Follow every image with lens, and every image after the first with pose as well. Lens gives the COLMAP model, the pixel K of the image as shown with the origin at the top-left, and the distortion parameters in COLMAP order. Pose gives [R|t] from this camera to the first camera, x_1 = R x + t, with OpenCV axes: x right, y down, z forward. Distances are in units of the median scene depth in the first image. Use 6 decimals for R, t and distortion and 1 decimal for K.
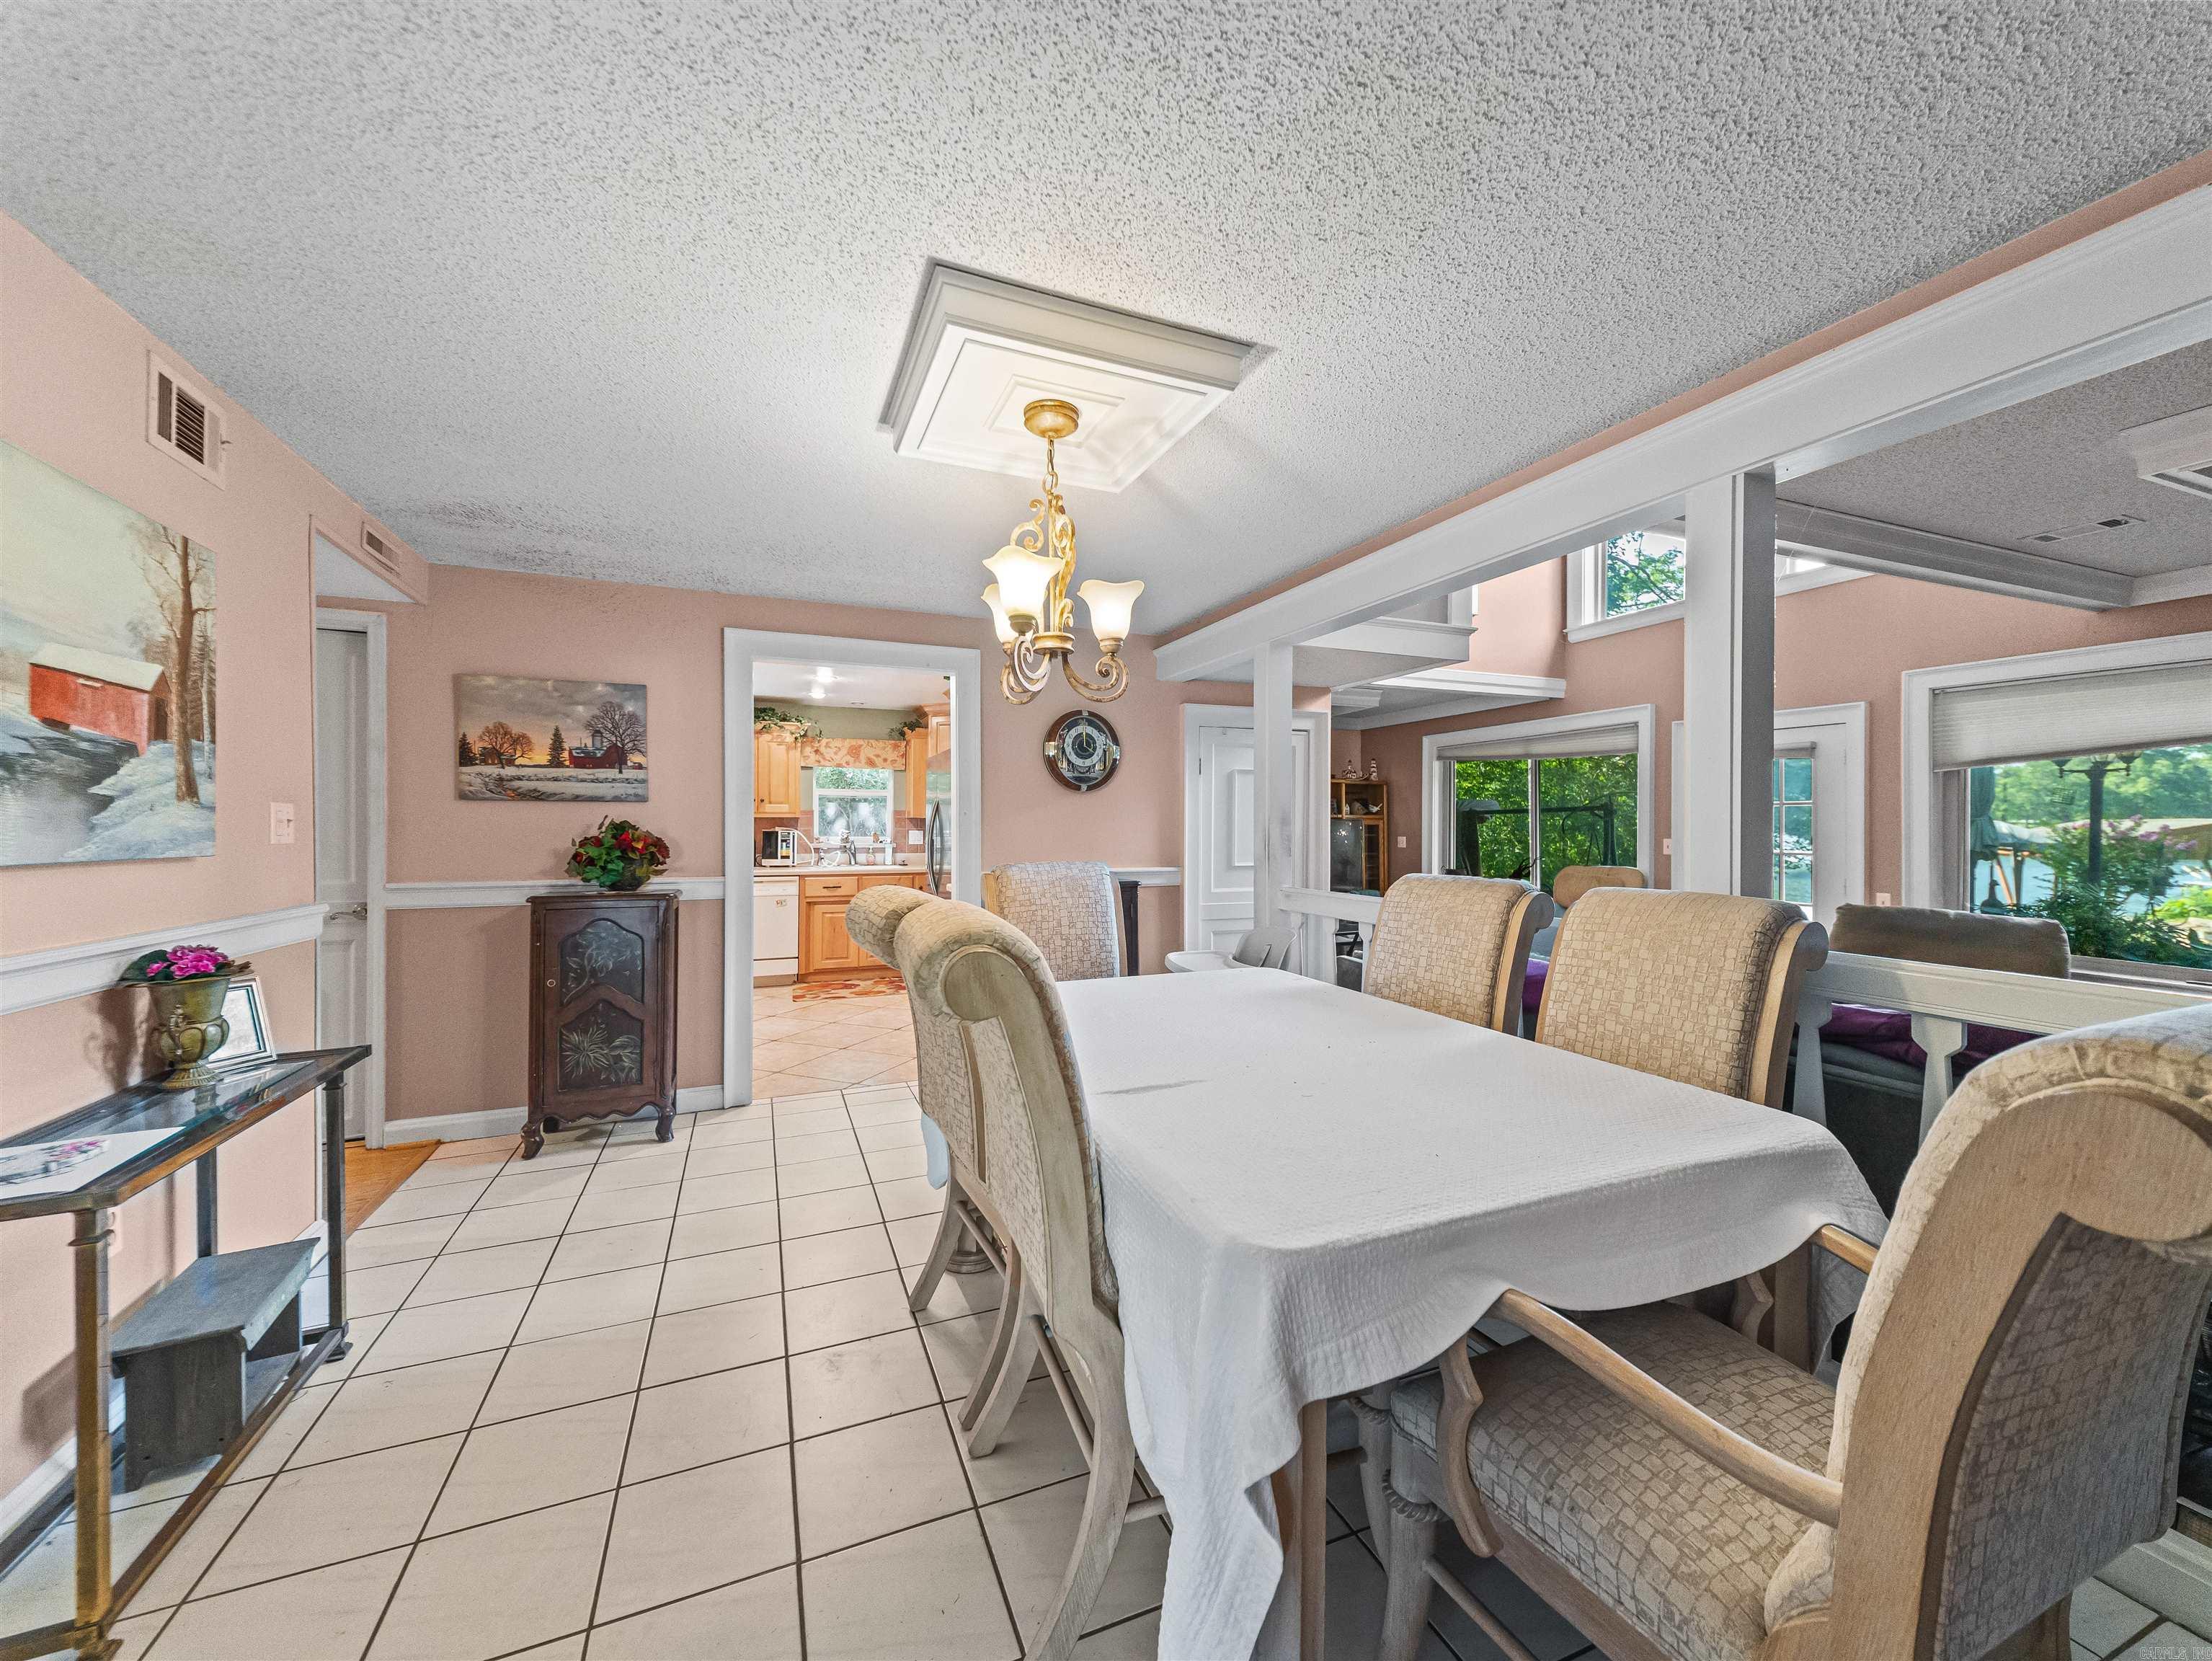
lens RADIAL K [[857.4, 0, 1107.4], [0, 857.4, 822.3], [0, 0, 1]] dist [0.029006, -0.008901]
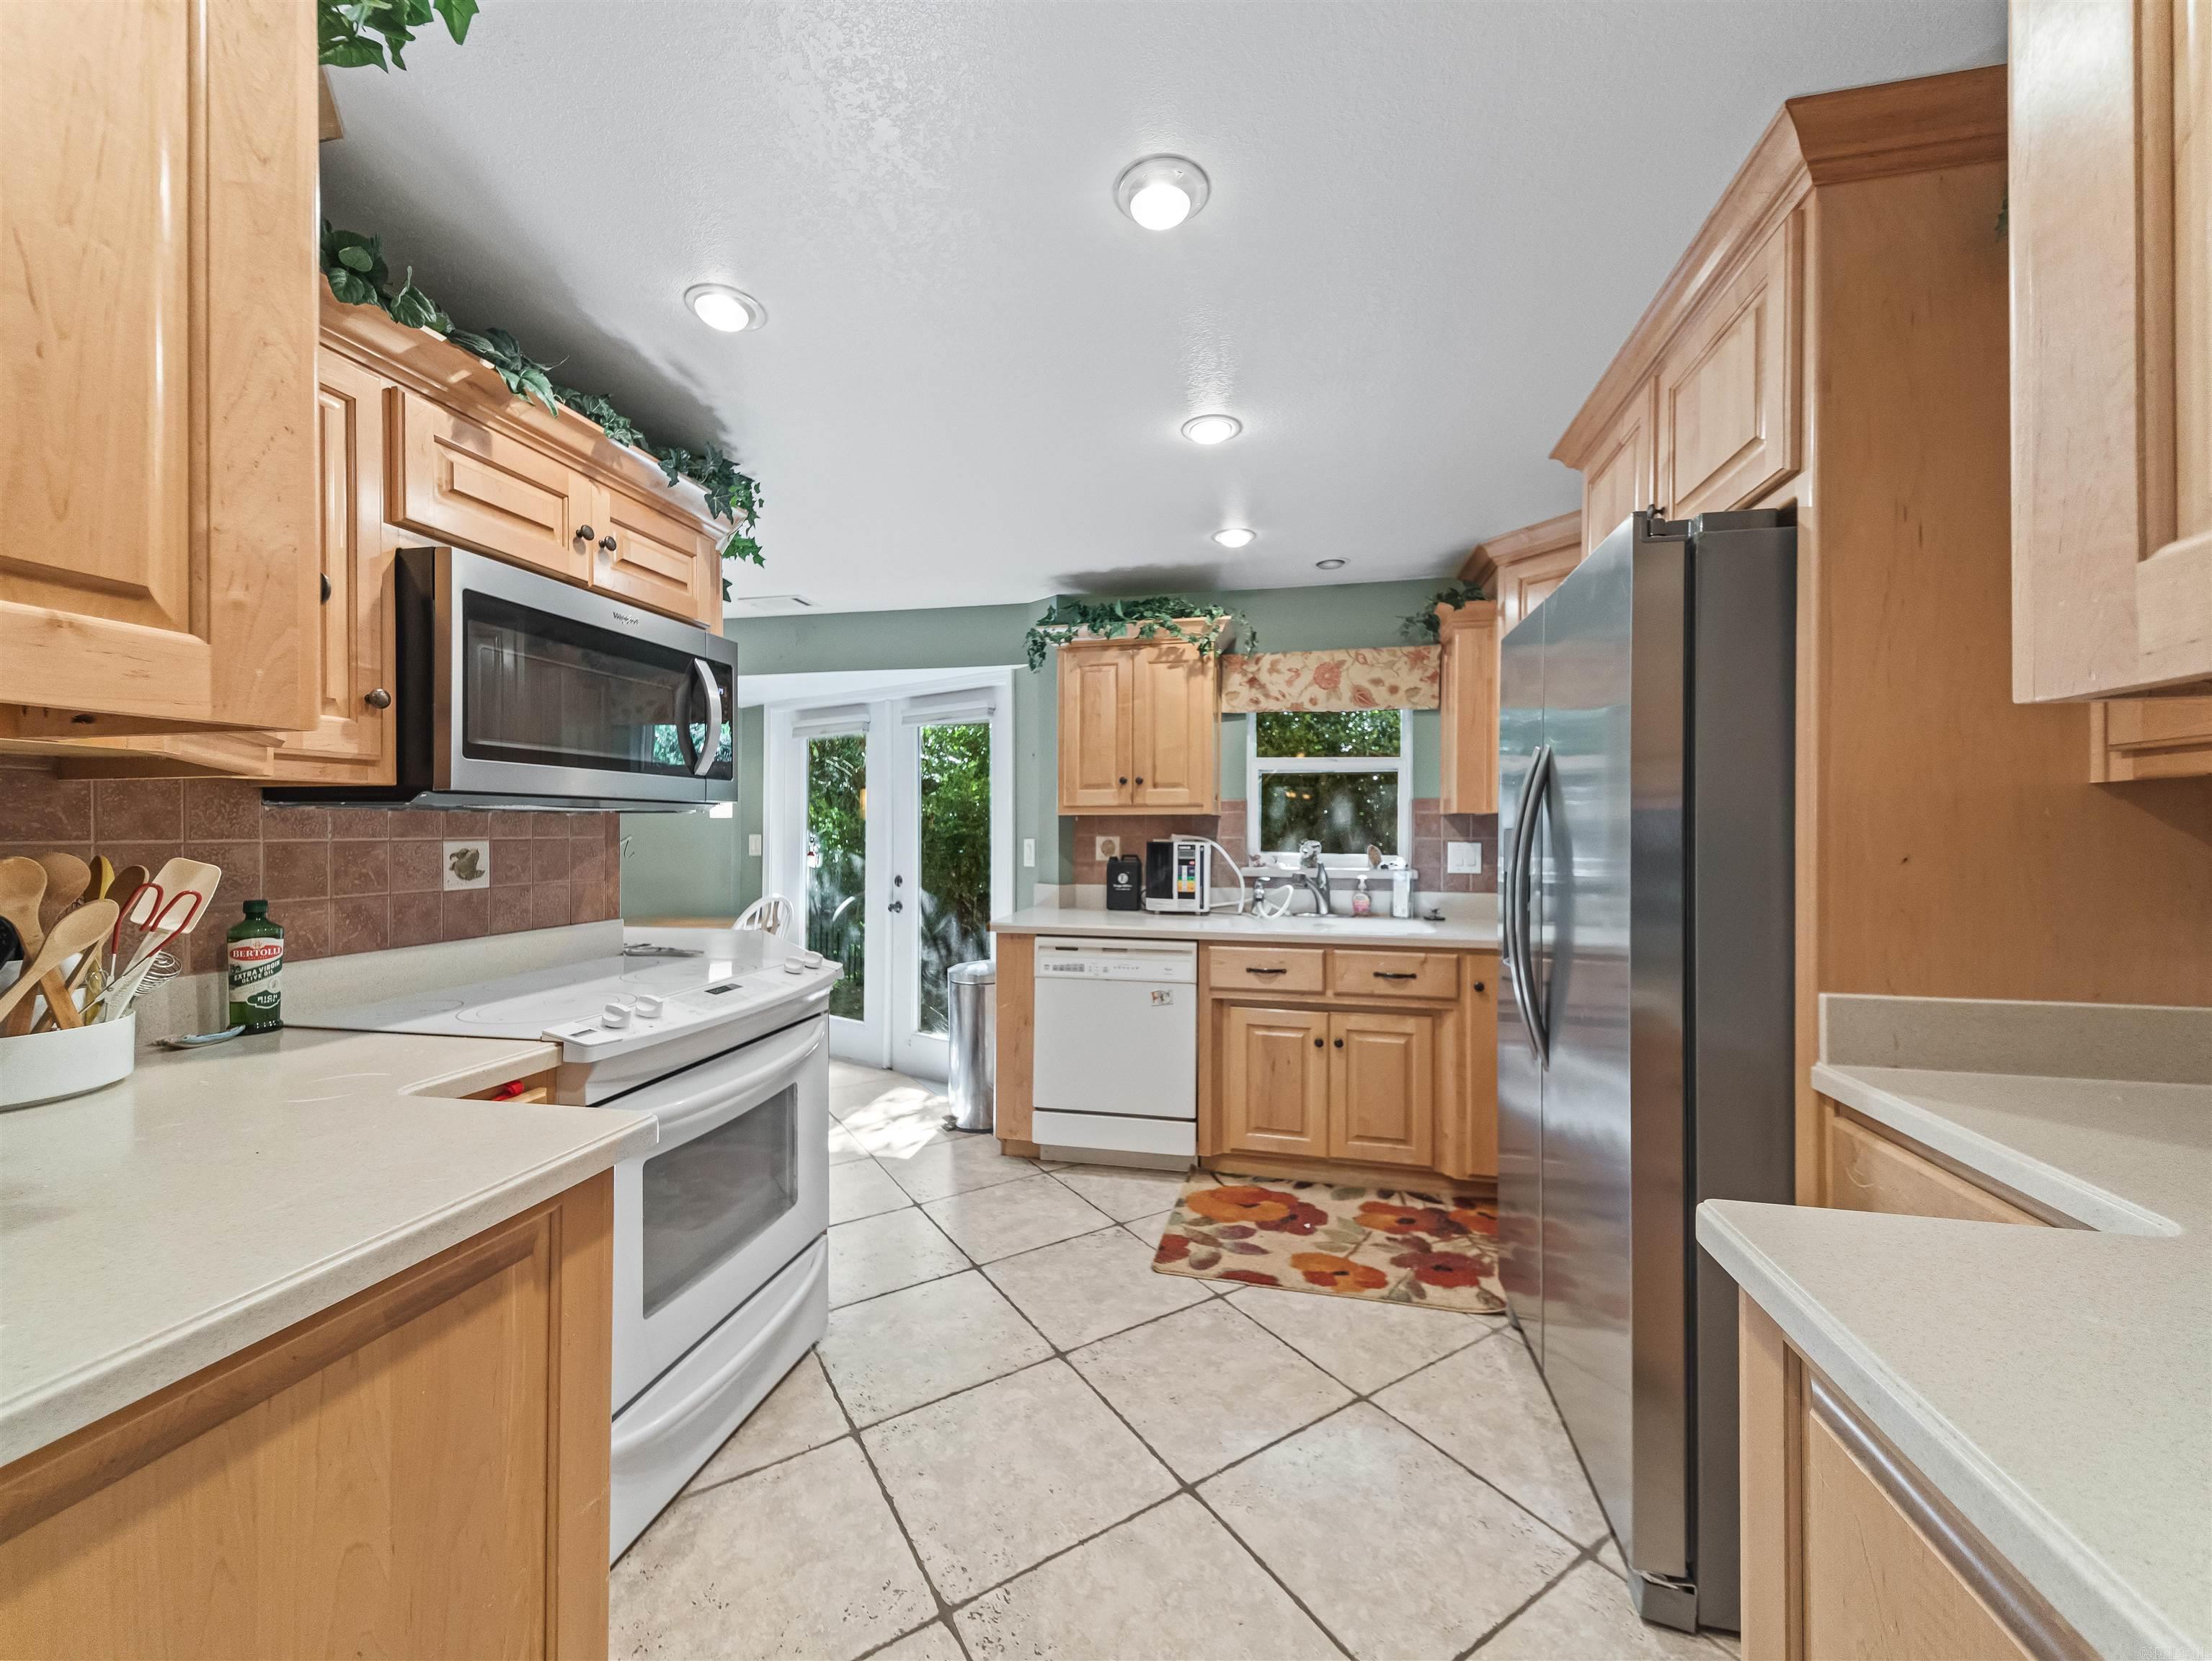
lens RADIAL K [[857.4, 0, 1110.4], [0, 857.4, 822.9], [0, 0, 1]] dist [0.029006, -0.008901]
pose [[0.826764, -0.000494, -0.562549, -0.480347], [-0.001338, 0.999995, -0.002845, 0.001315], [0.562547, 0.003105, 0.826759, 2.053913]]
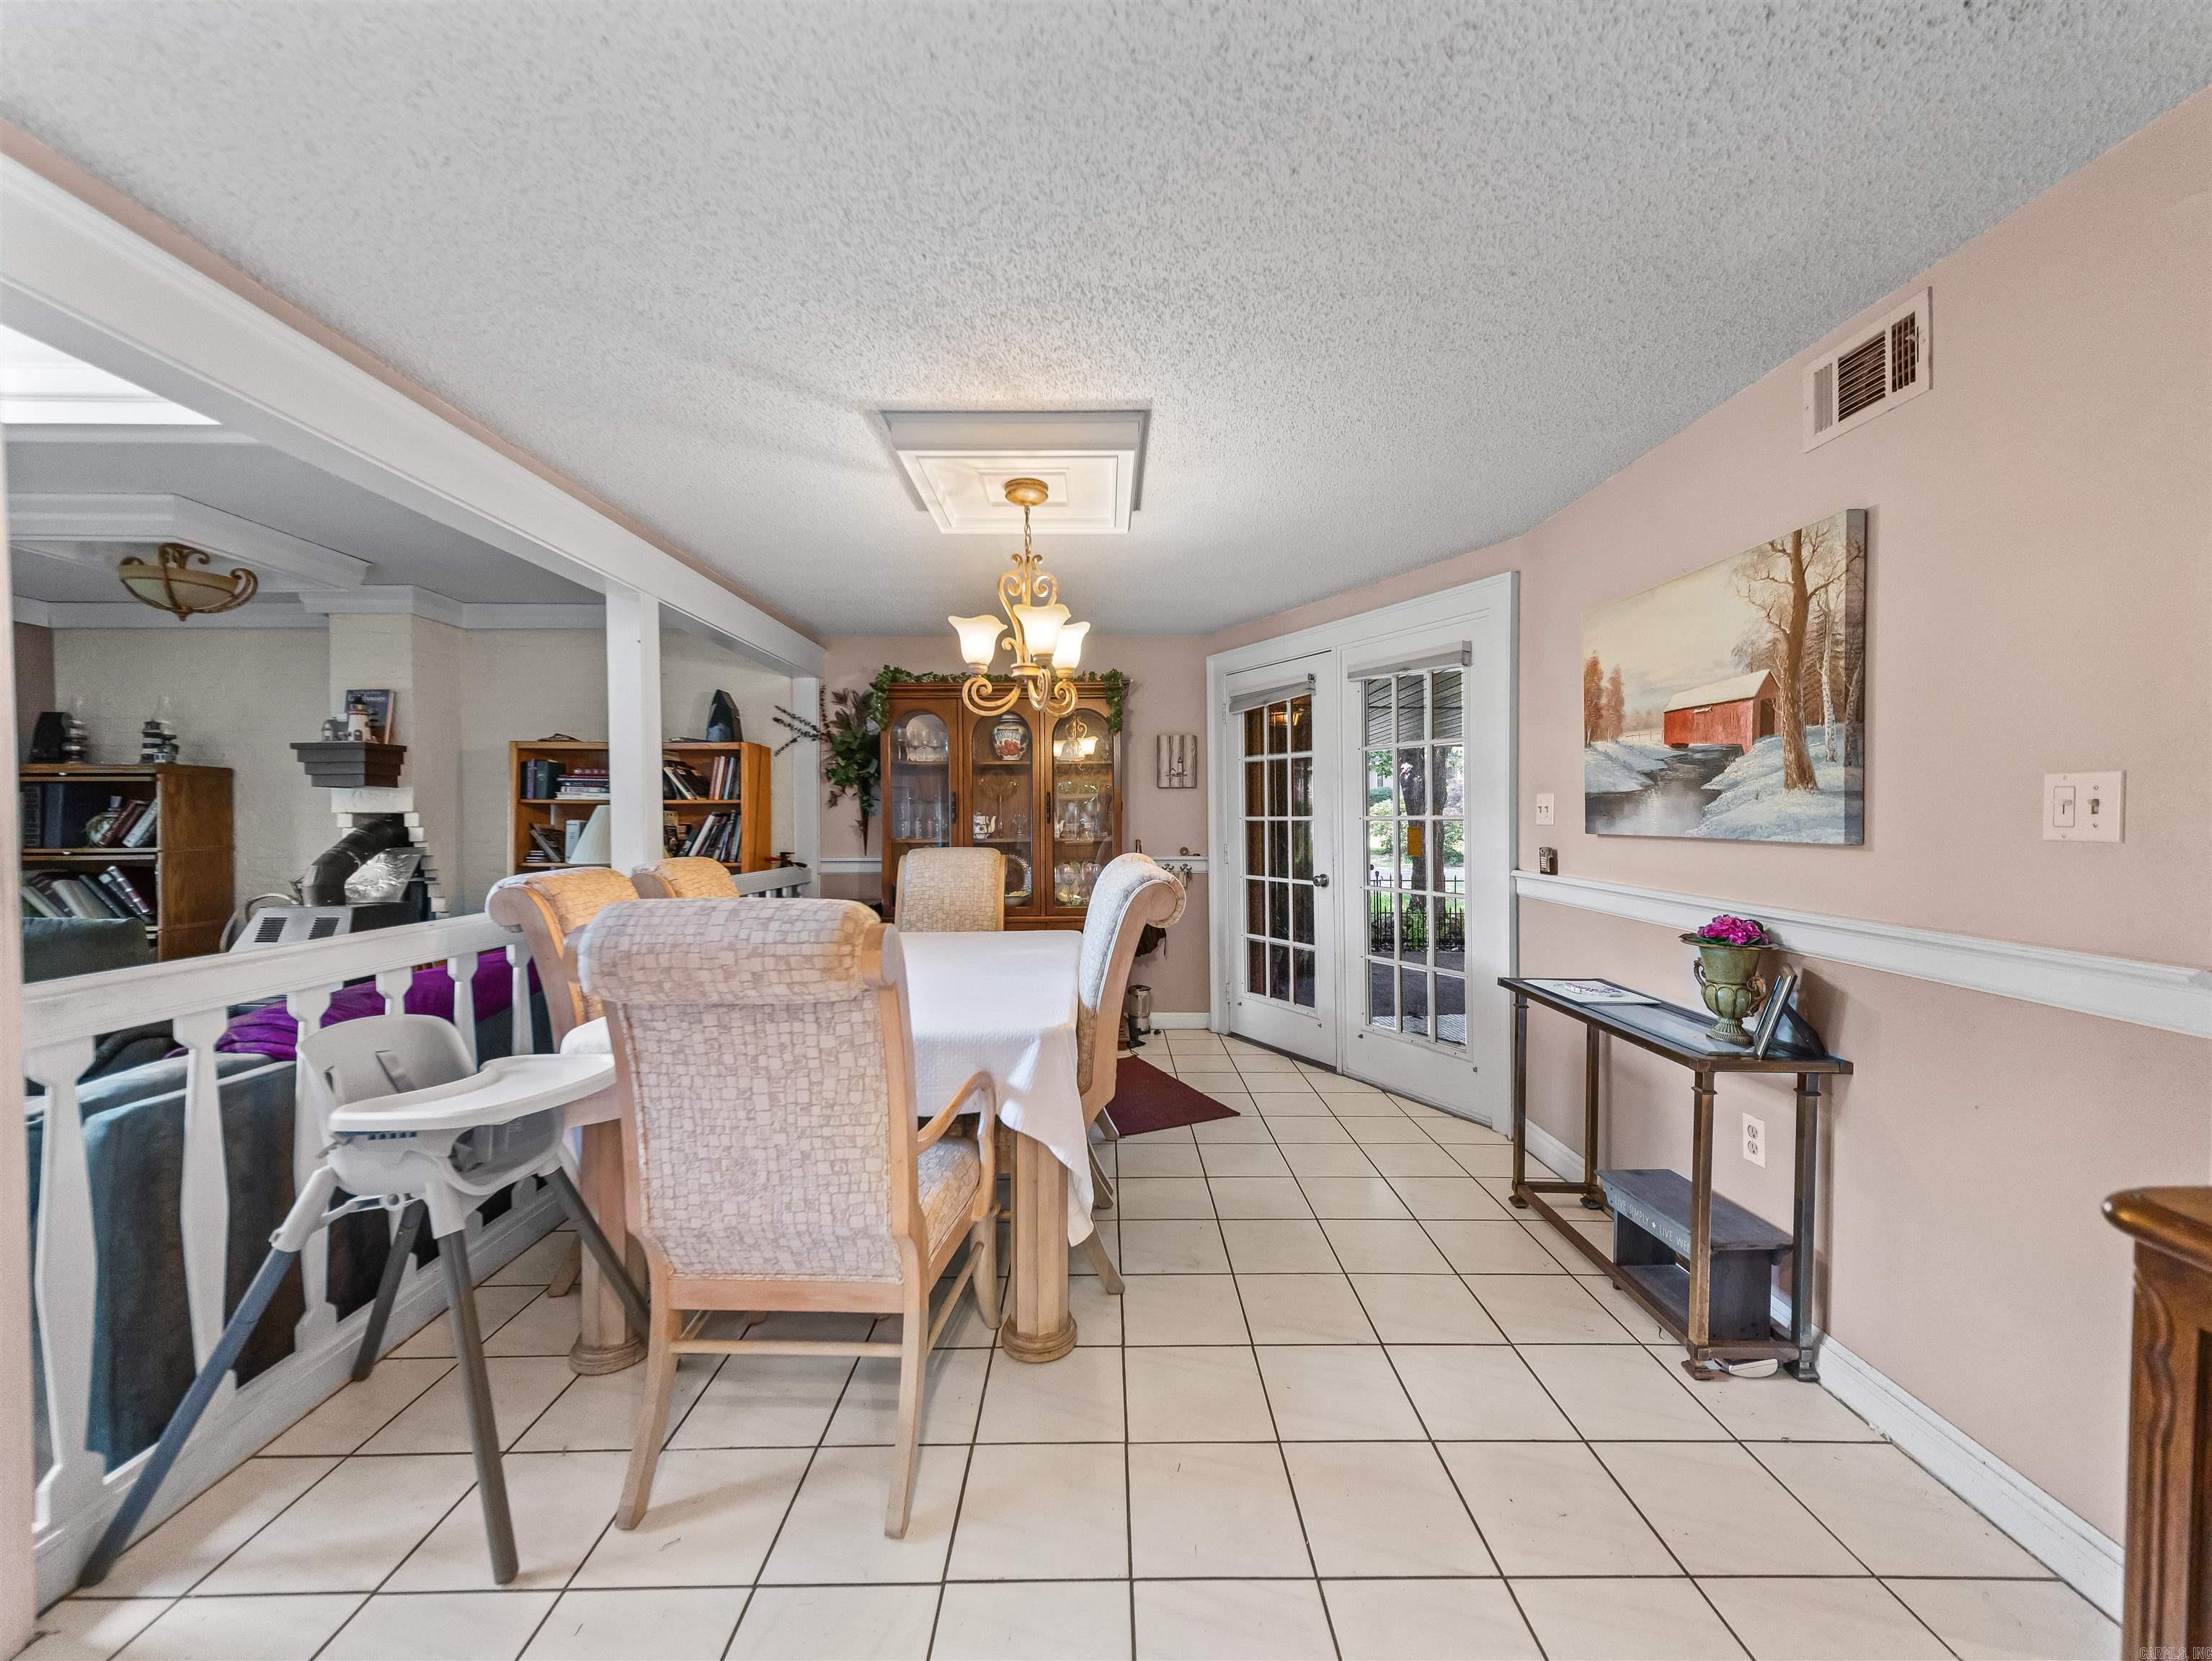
lens RADIAL K [[857.4, 0, 1109.8], [0, 857.4, 825.8], [0, 0, 1]] dist [0.029006, -0.008901]
pose [[-0.926602, 0.001462, 0.376040, -0.677670], [0.004694, 0.999959, 0.007679, 0.008325], [-0.376014, 0.008881, -0.926572, 2.211914]]
